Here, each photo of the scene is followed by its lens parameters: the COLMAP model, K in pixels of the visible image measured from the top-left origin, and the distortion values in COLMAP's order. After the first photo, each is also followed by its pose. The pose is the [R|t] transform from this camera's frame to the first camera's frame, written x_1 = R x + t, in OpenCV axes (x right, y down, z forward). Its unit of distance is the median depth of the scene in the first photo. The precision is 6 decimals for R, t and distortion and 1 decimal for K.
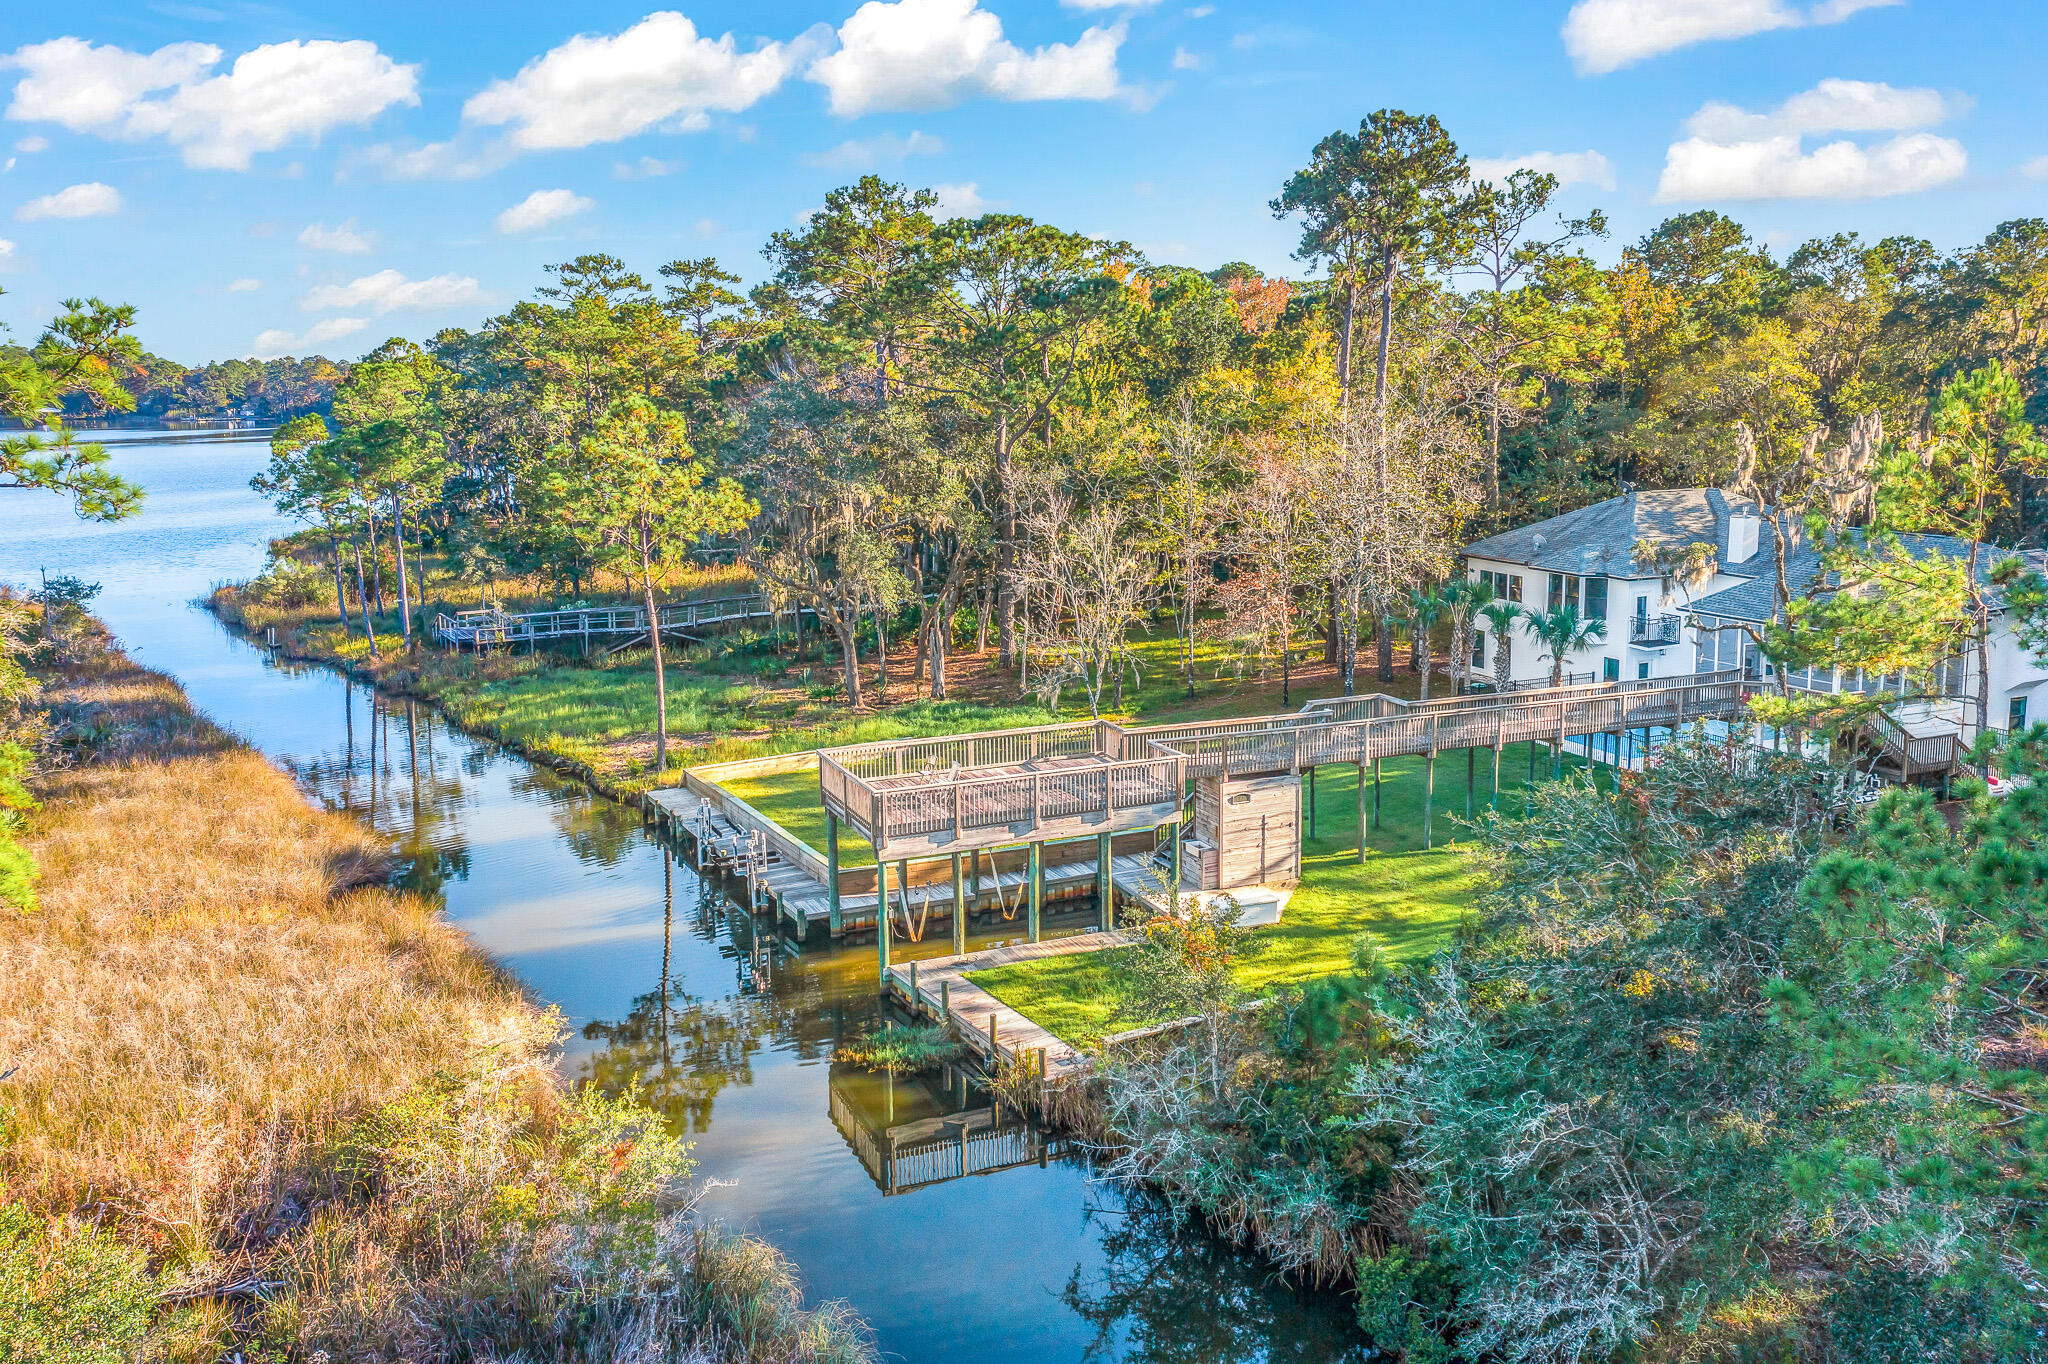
lens RADIAL K [[1614.4, 0, 993.0], [0, 1614.4, 582.5], [0, 0, 1]] dist [-0.004792, 0.002218]
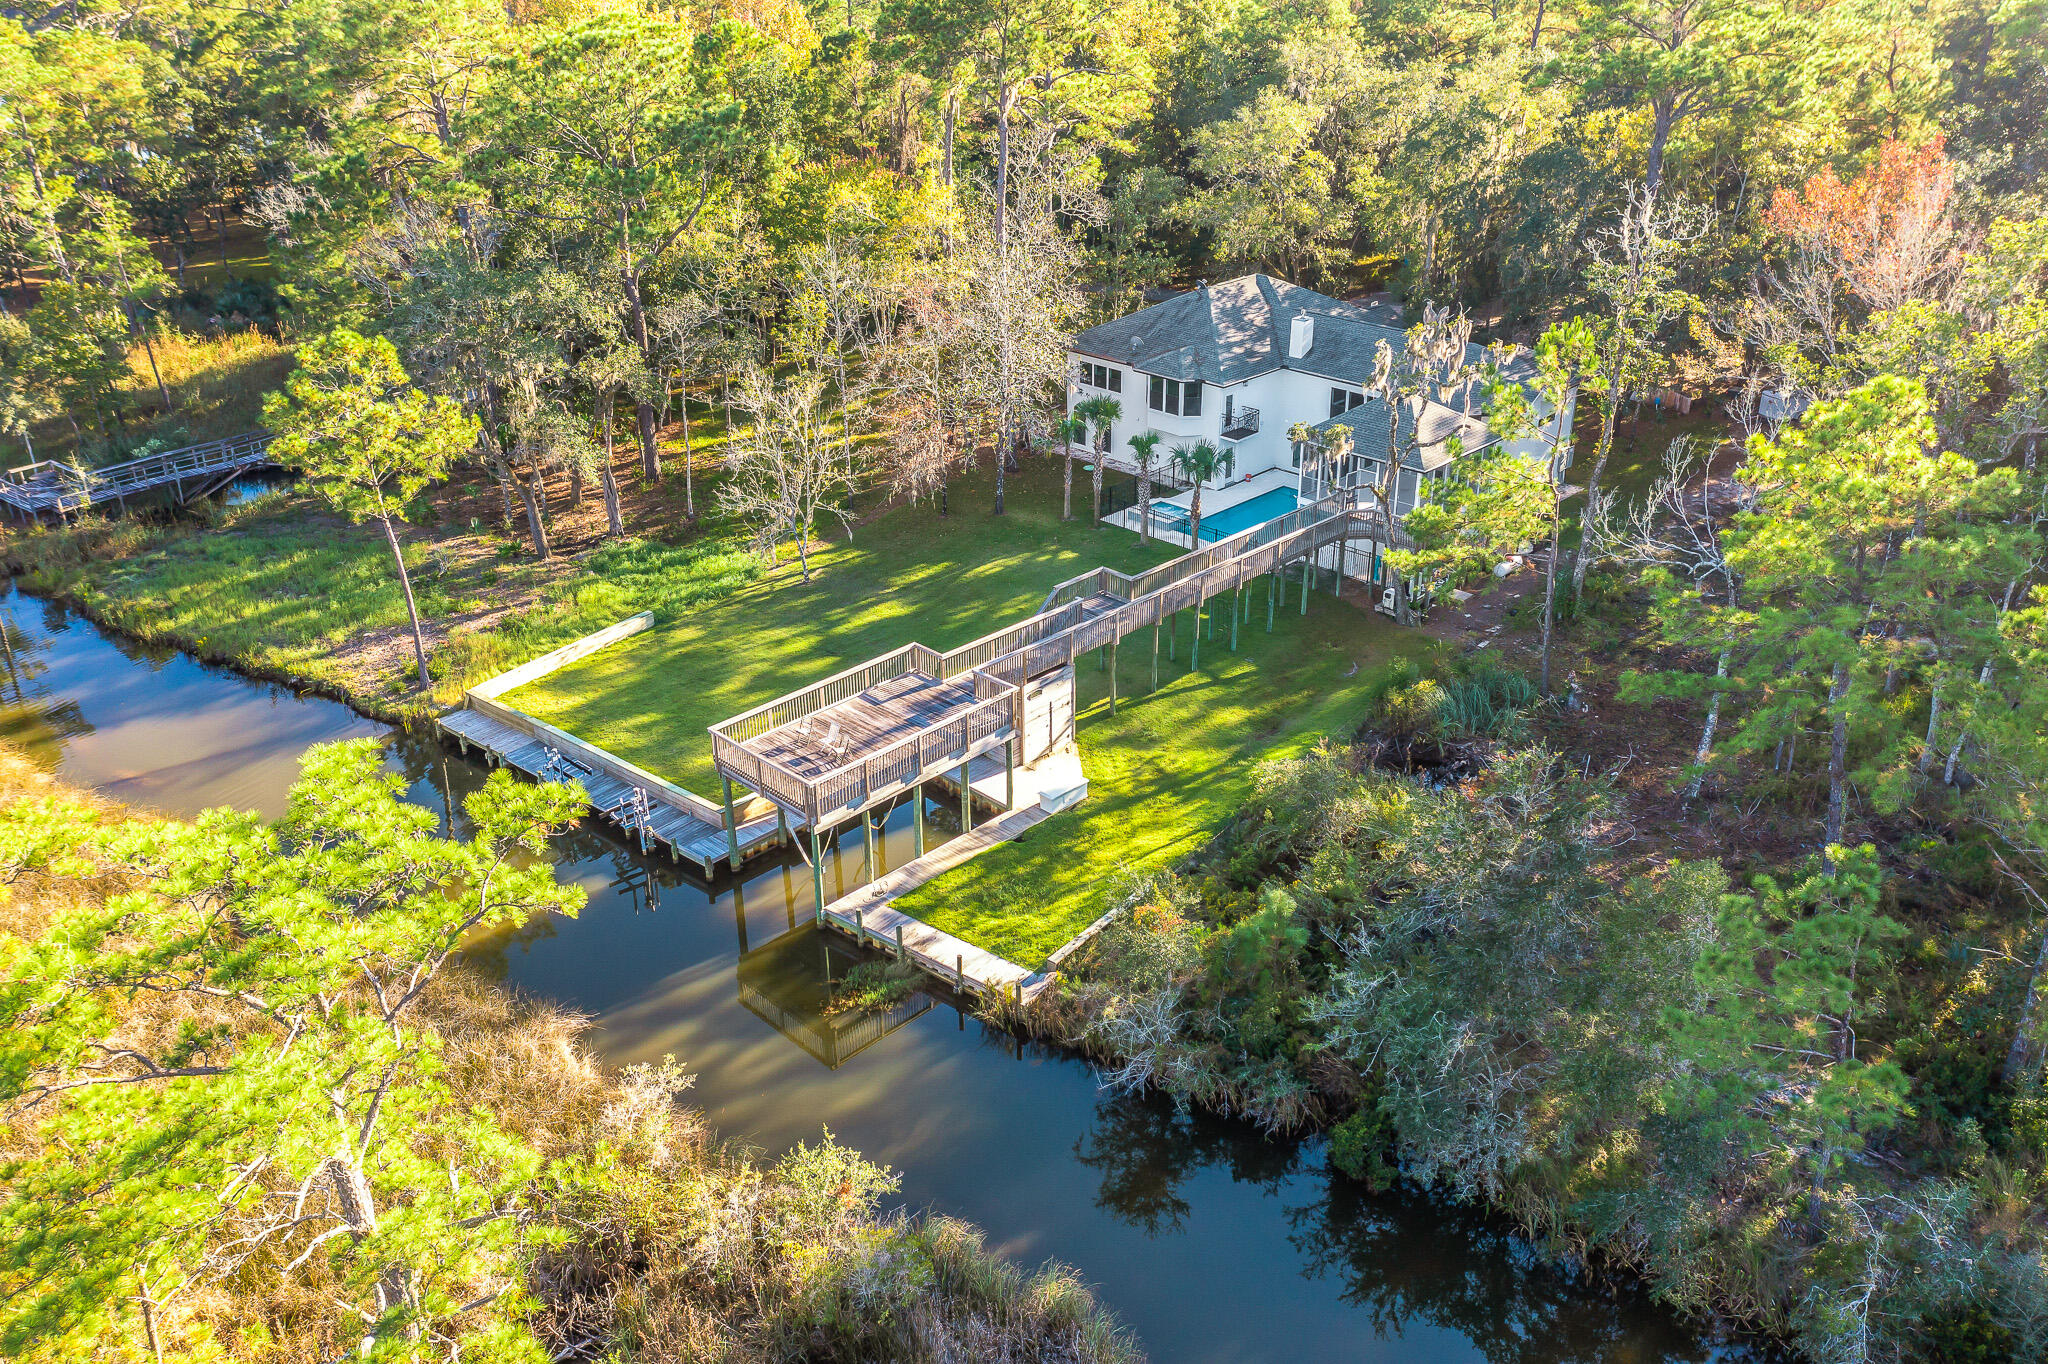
lens RADIAL K [[1596.1, 0, 997.8], [0, 1596.1, 675.9], [0, 0, 1]] dist [-0.006852, 0.000071]
pose [[0.925942, -0.162895, 0.340728, -0.278098], [0.046655, 0.944625, 0.324820, -0.268697], [-0.374772, -0.284868, 0.882268, -0.056975]]
